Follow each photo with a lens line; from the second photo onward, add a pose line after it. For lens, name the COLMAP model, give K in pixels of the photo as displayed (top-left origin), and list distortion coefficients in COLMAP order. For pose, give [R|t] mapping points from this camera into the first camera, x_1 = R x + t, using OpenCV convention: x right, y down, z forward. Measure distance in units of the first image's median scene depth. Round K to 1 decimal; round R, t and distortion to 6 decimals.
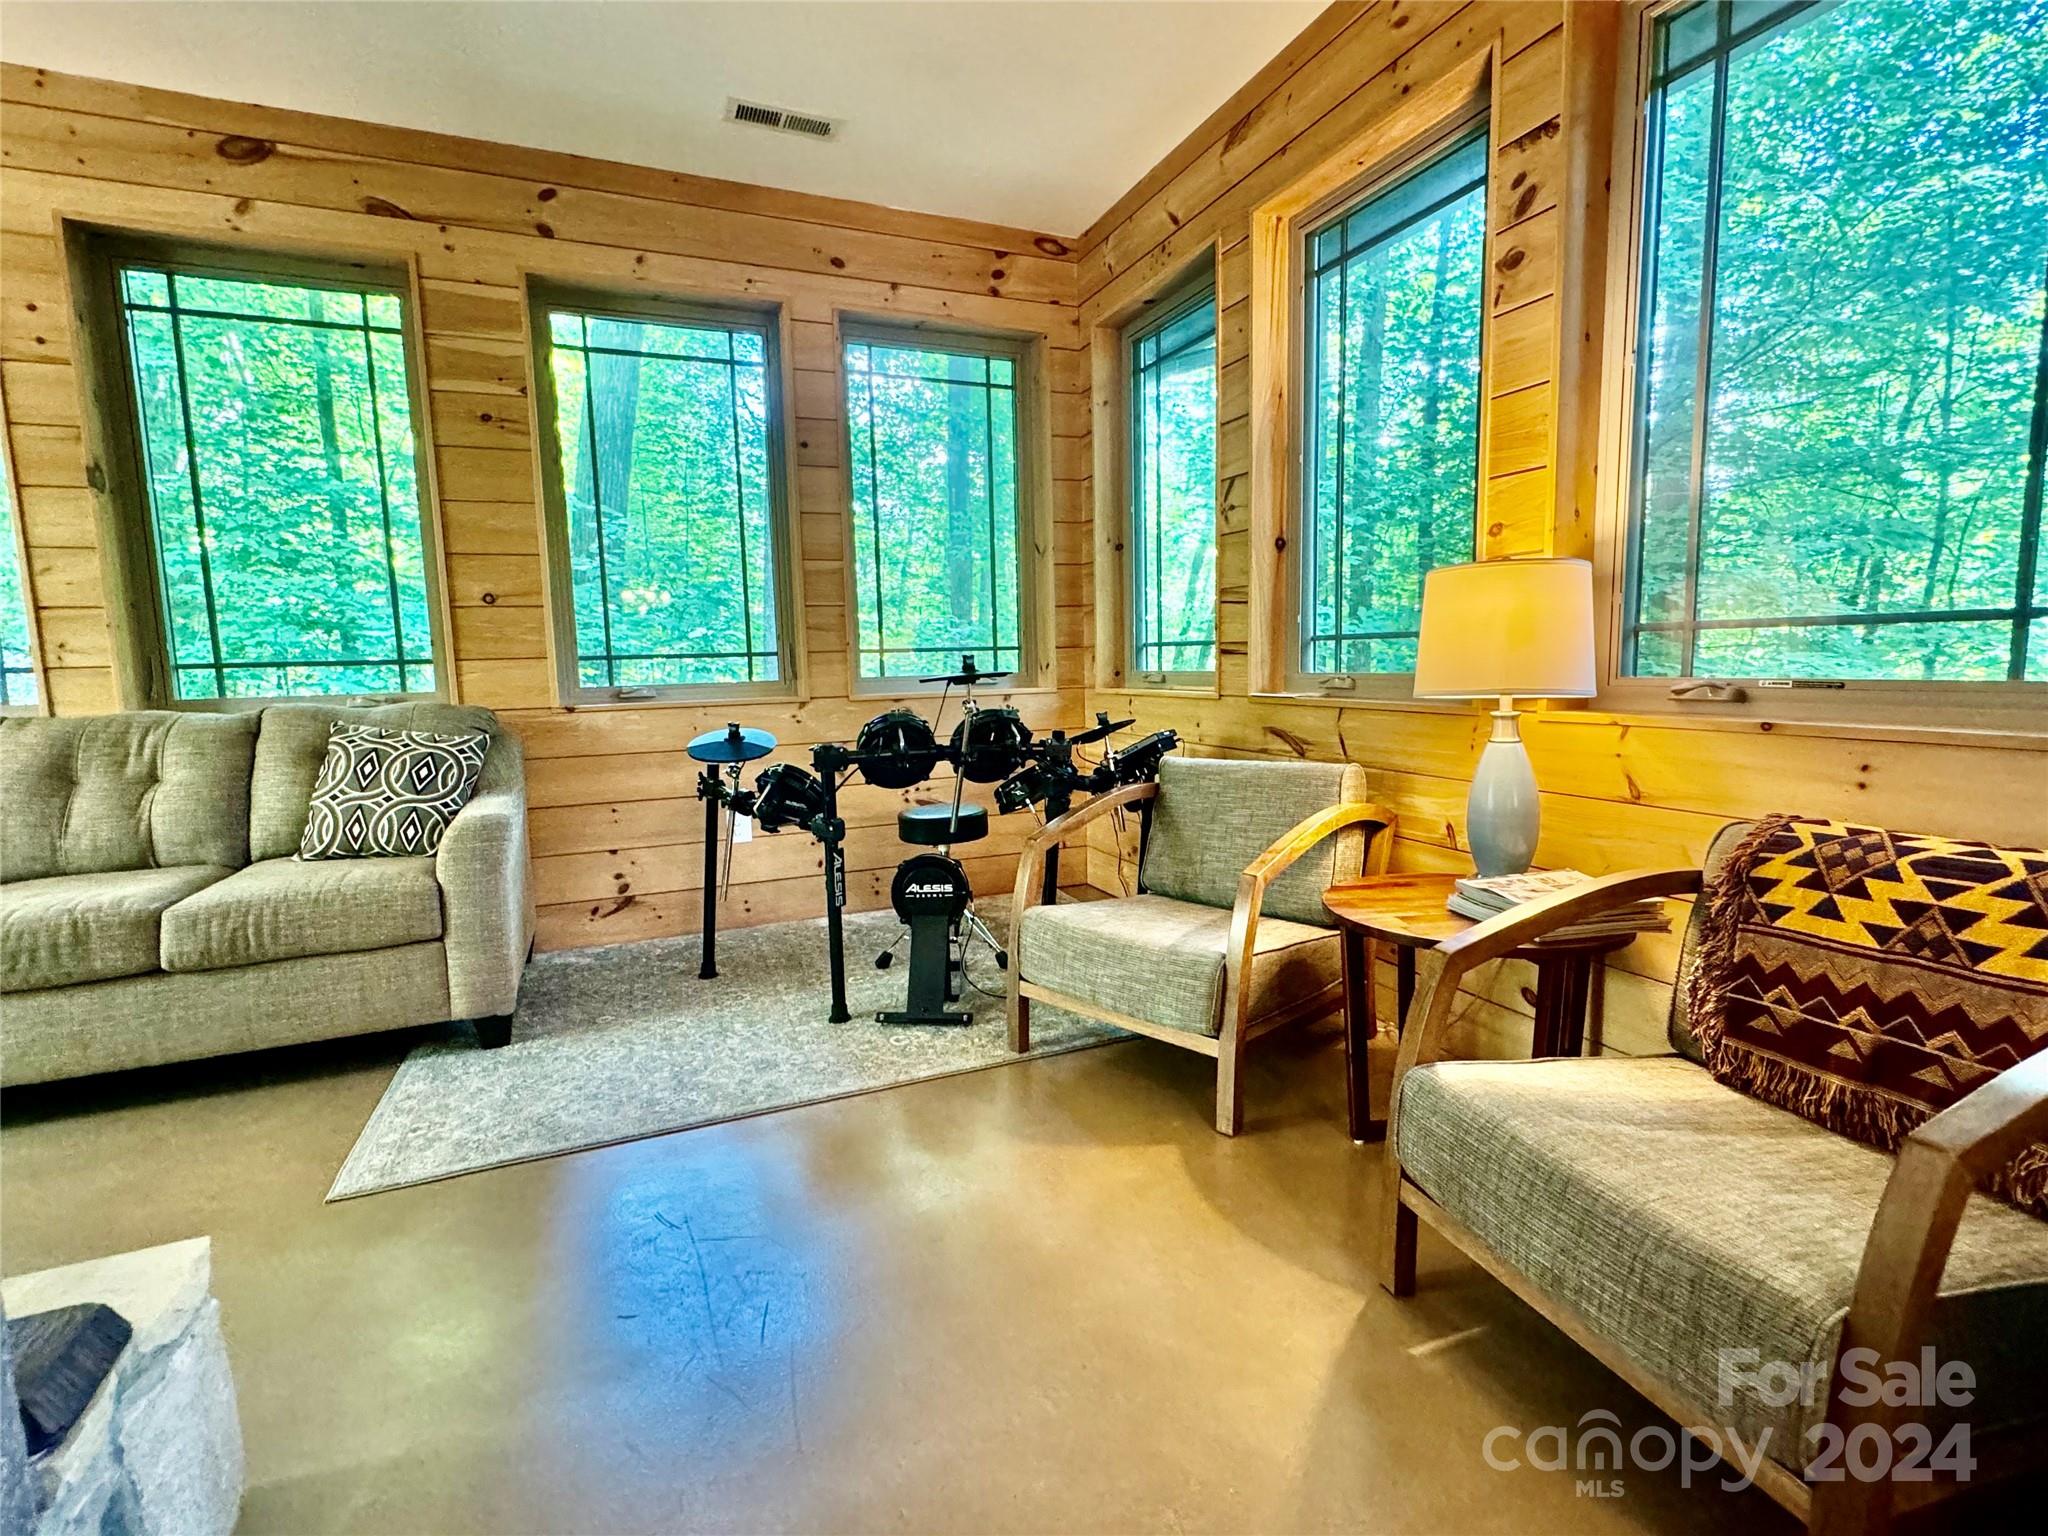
lens RADIAL K [[948.0, 0, 1020.6], [0, 948.0, 770.1], [0, 0, 1]] dist [-0.003329, -0.000108]
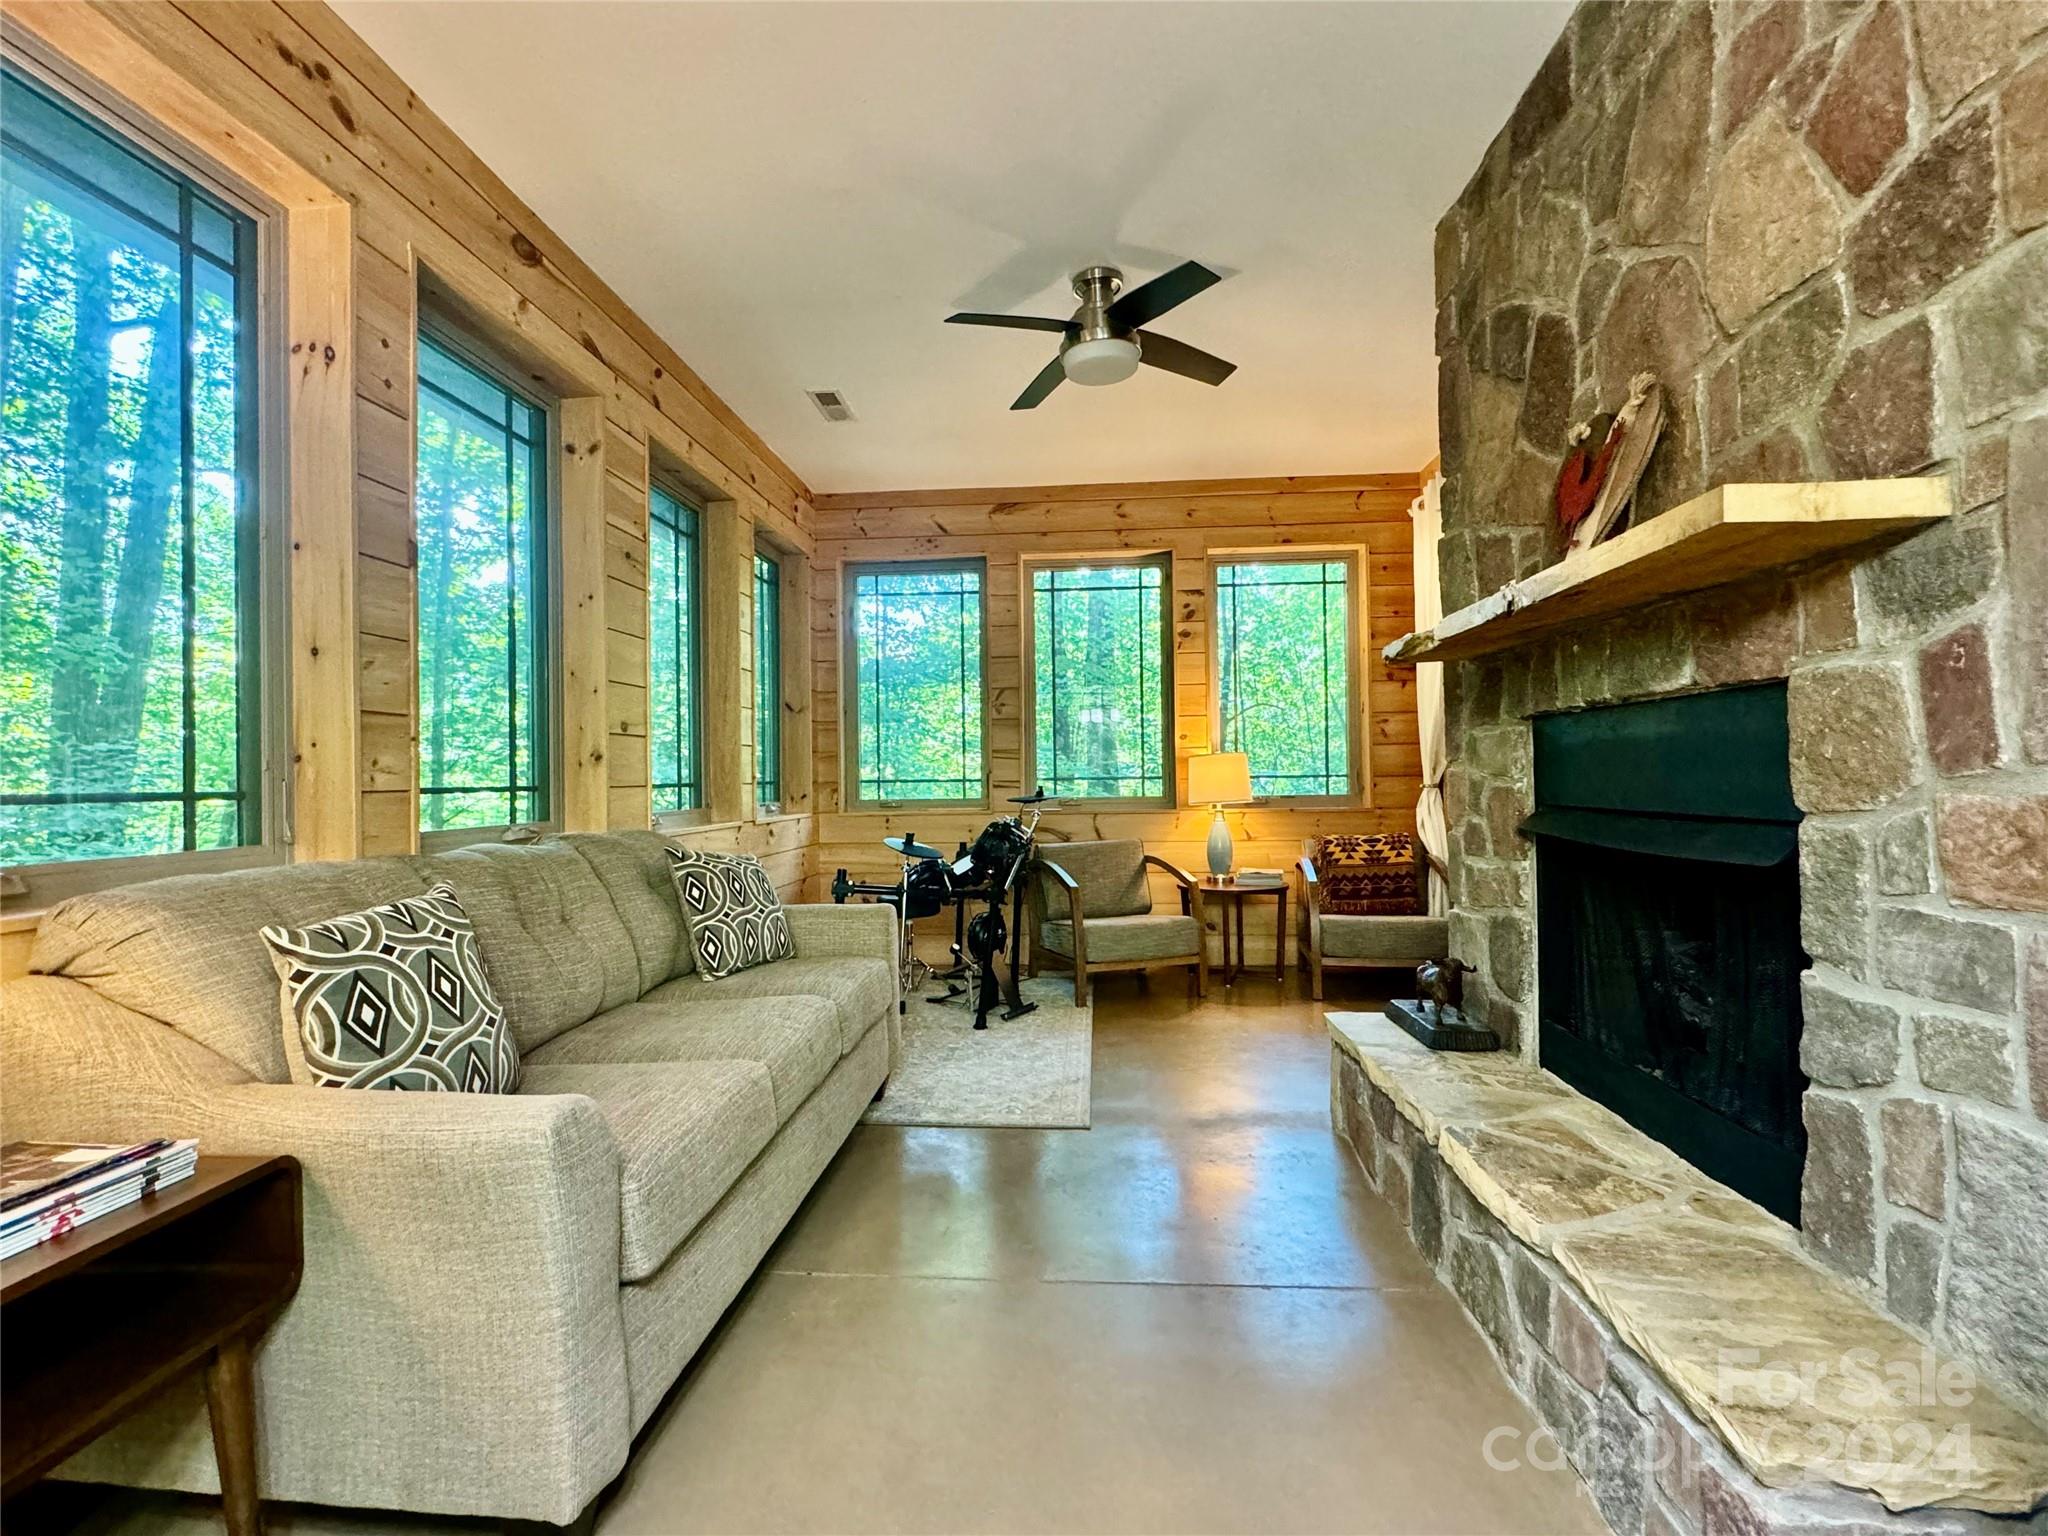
lens RADIAL K [[948.0, 0, 1020.6], [0, 948.0, 770.1], [0, 0, 1]] dist [-0.003329, -0.000108]
pose [[0.464116, 0.024585, 0.885433, -1.480829], [0.108543, 0.990503, -0.084397, -0.005483], [-0.879099, 0.135278, 0.457040, 0.205933]]
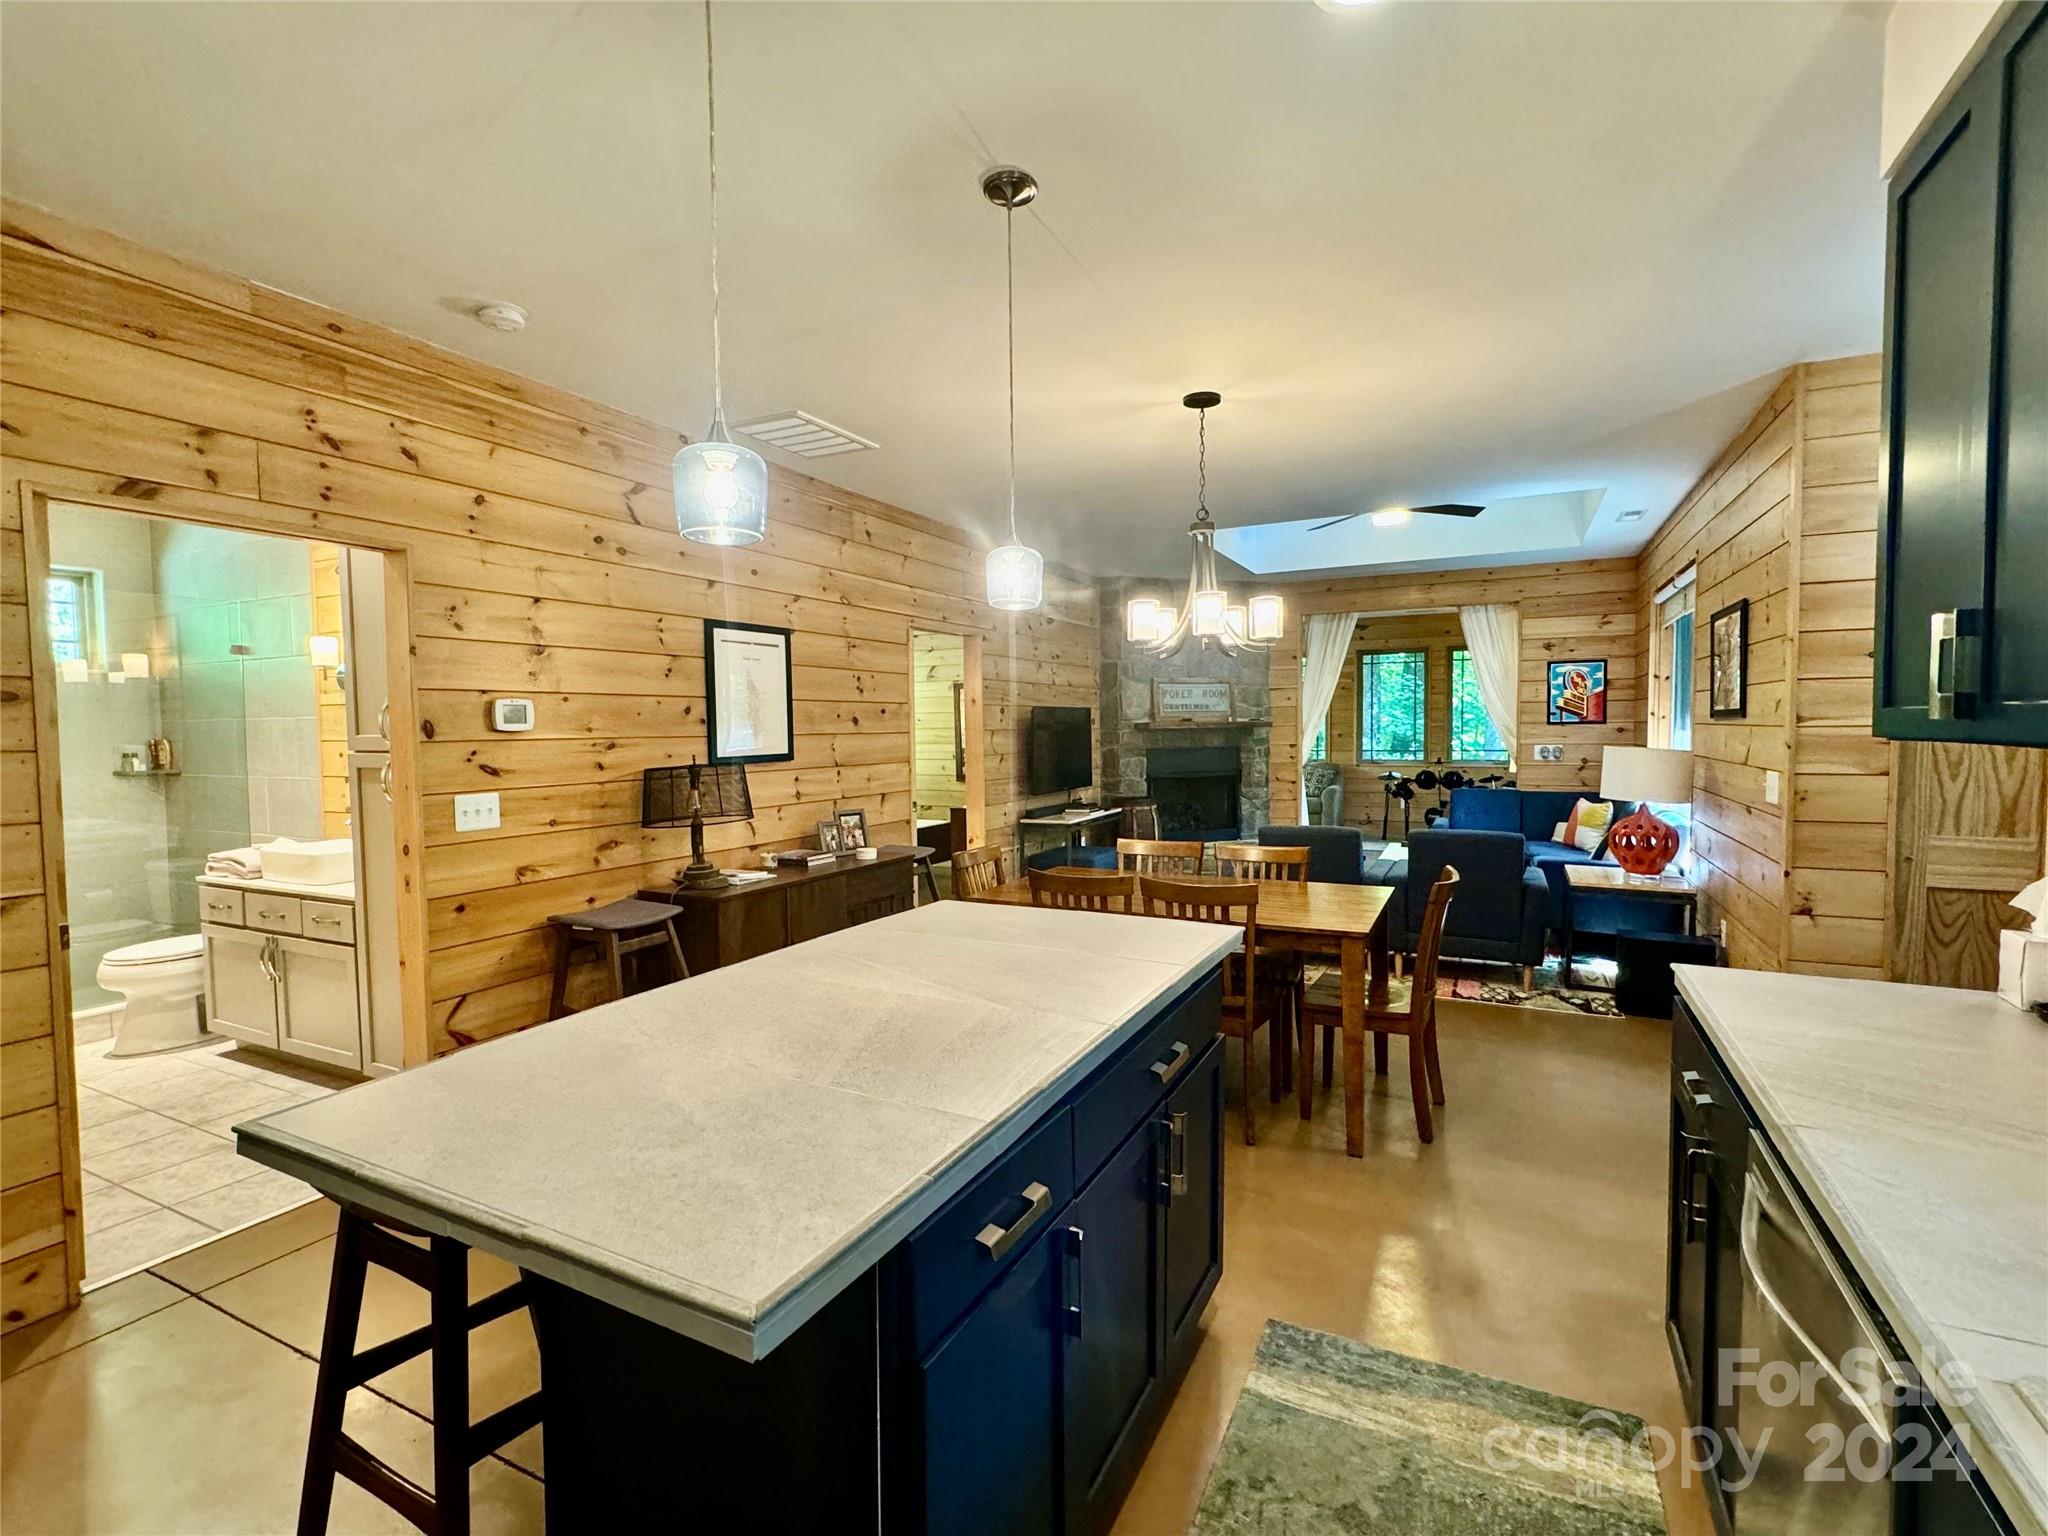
lens RADIAL K [[947.7, 0, 1021.1], [0, 947.7, 767.1], [0, 0, 1]] dist [-0.001037, -0.000504]
pose [[0.645596, 0.050961, -0.761977, 1.758684], [-0.096213, 0.995248, -0.014955, 0.145729], [0.757594, 0.082966, 0.647432, -2.804164]]
